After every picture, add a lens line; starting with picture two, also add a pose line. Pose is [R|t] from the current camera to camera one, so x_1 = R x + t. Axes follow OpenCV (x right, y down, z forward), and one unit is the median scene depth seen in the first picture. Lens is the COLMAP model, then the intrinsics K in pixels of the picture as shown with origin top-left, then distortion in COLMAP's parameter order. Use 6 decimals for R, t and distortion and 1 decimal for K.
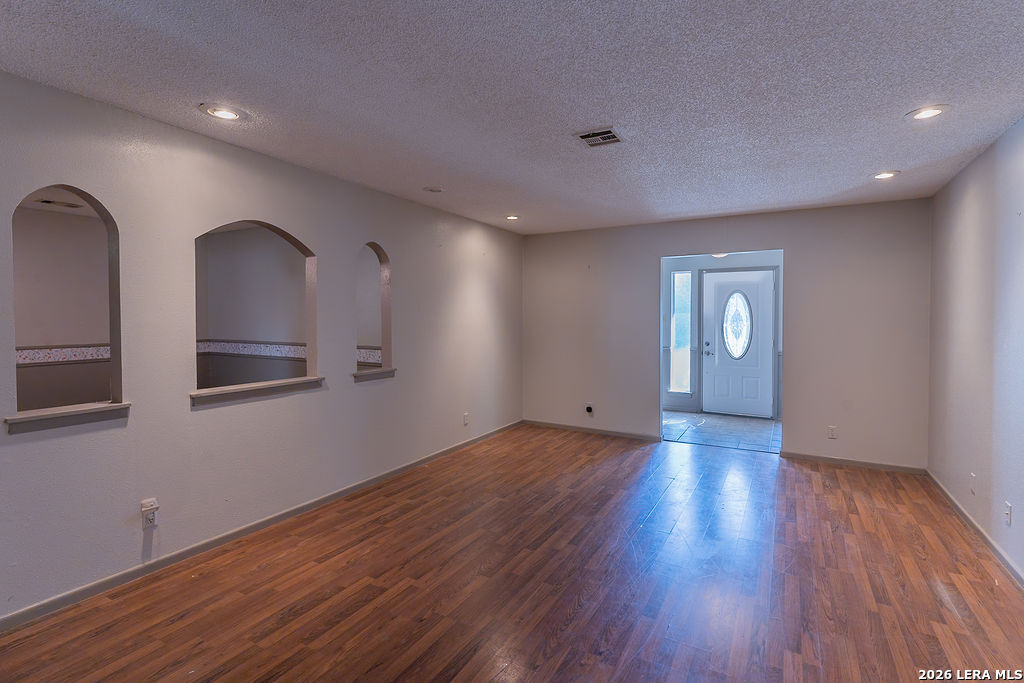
lens RADIAL K [[461.6, 0, 517.1], [0, 461.6, 334.2], [0, 0, 1]] dist [0.002694, 0.000439]
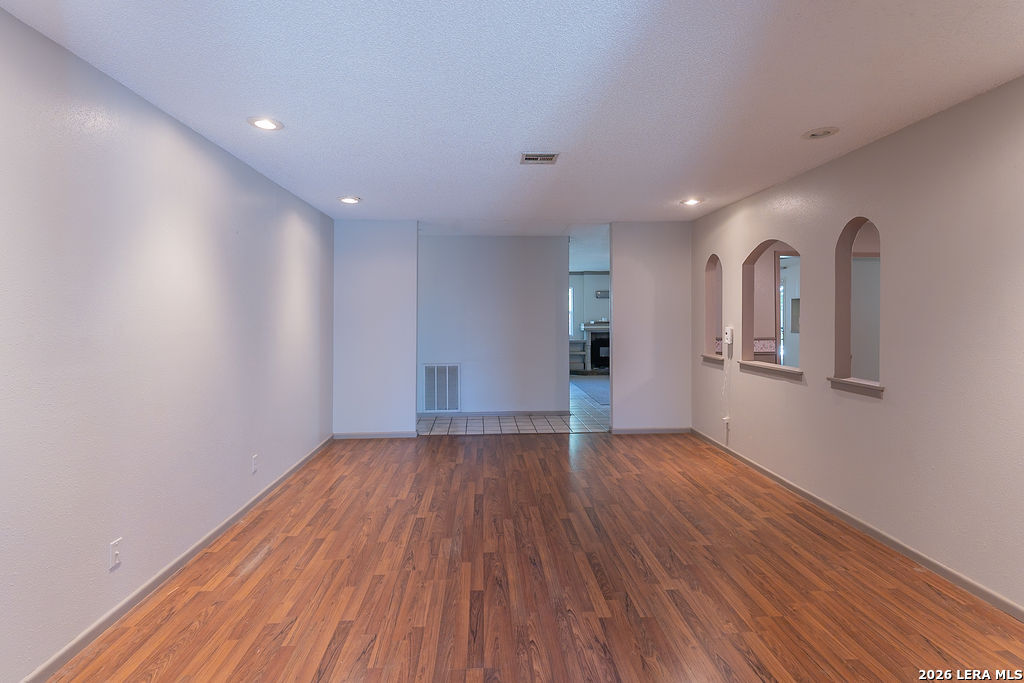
lens RADIAL K [[461.6, 0, 518.6], [0, 461.6, 319.6], [0, 0, 1]] dist [0.002694, 0.000439]
pose [[-0.818879, 0.005483, -0.573940, 0.912456], [-0.021234, 0.998980, 0.039840, -0.065005], [0.573574, 0.044811, -0.817927, 1.973148]]
